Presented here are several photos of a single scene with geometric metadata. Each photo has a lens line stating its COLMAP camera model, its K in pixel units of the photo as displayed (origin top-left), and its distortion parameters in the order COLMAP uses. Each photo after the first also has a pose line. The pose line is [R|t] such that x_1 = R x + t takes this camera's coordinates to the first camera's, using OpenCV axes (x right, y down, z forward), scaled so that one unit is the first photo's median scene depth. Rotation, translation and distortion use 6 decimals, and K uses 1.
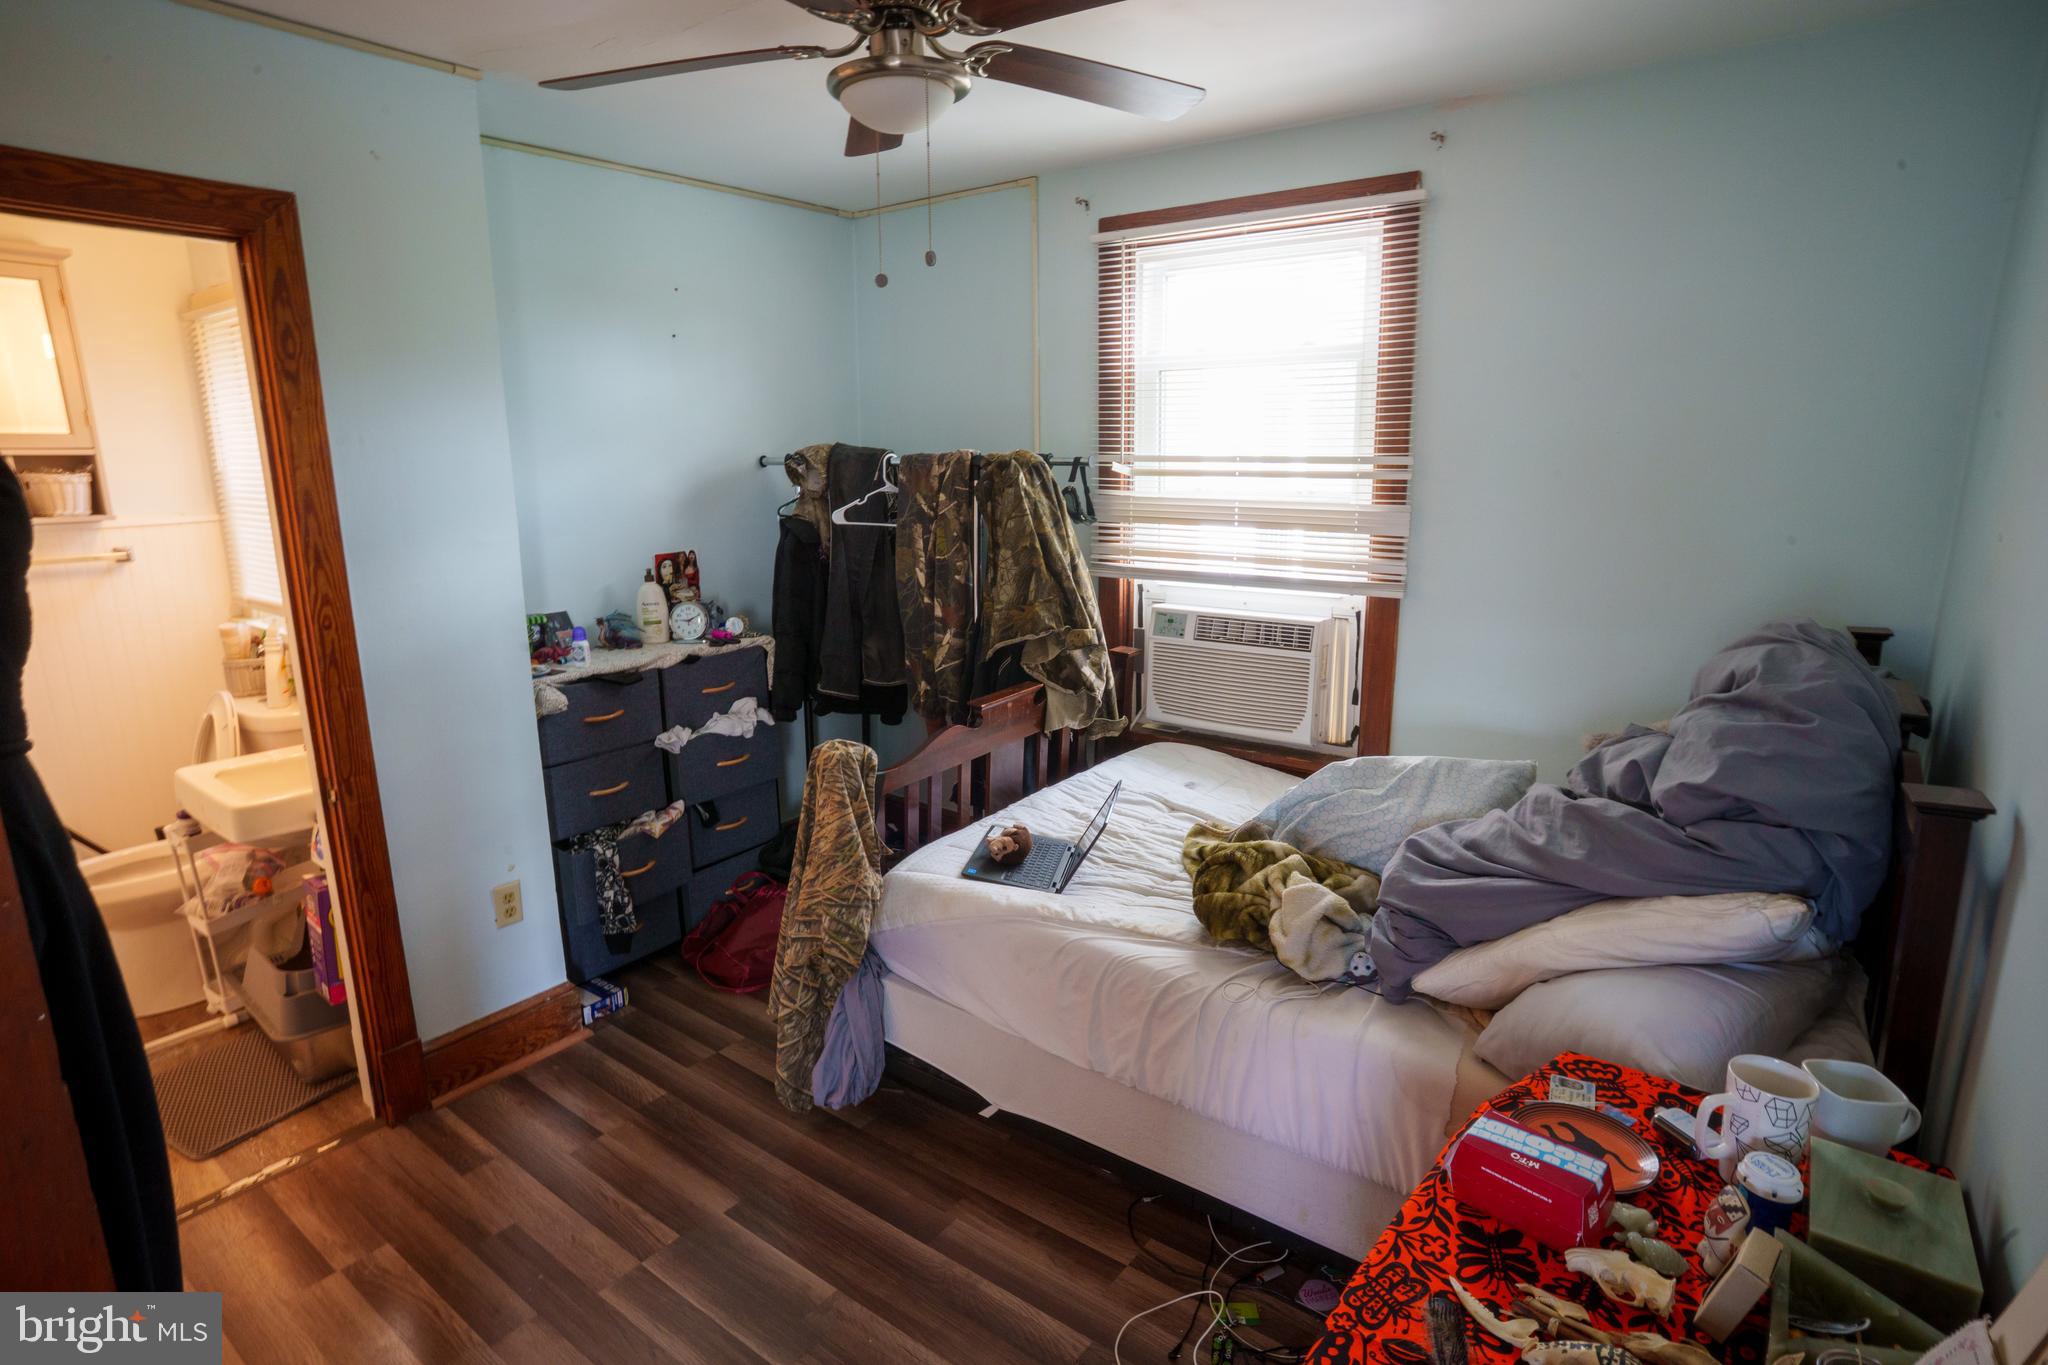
lens RADIAL K [[1046.4, 0, 1031.4], [0, 1046.4, 694.4], [0, 0, 1]] dist [-0.030946, 0.006395]
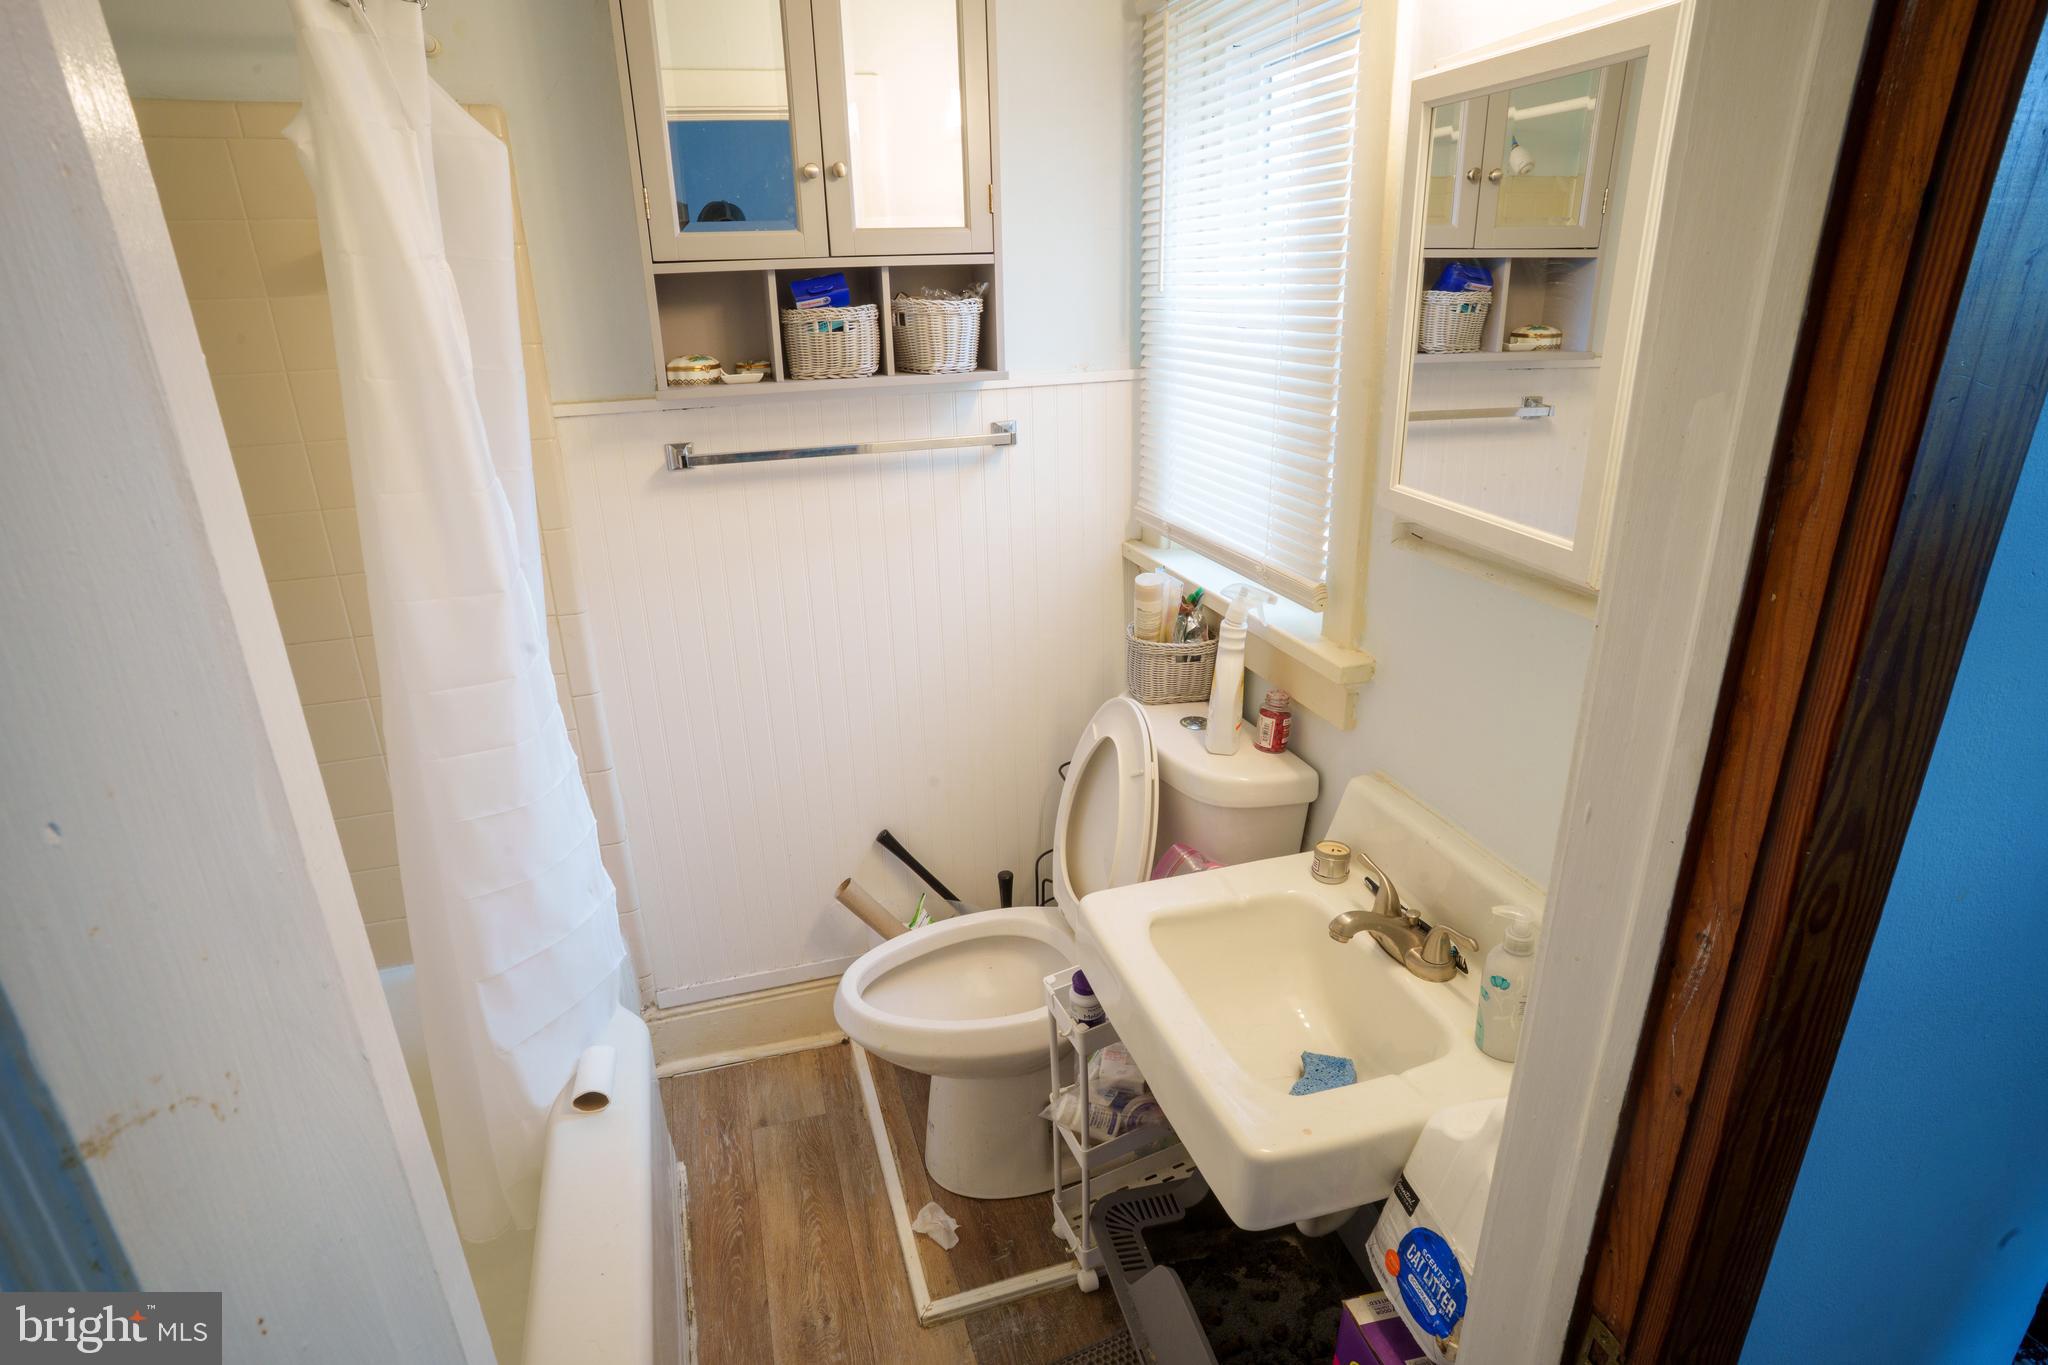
lens RADIAL K [[1046.4, 0, 1015.7], [0, 1046.4, 685.7], [0, 0, 1]] dist [-0.030946, 0.006395]
pose [[0.811816, 0.196540, -0.549843, -0.529712], [-0.113135, 0.976750, 0.182098, -0.108975], [0.572849, -0.085624, 0.815176, 0.500942]]
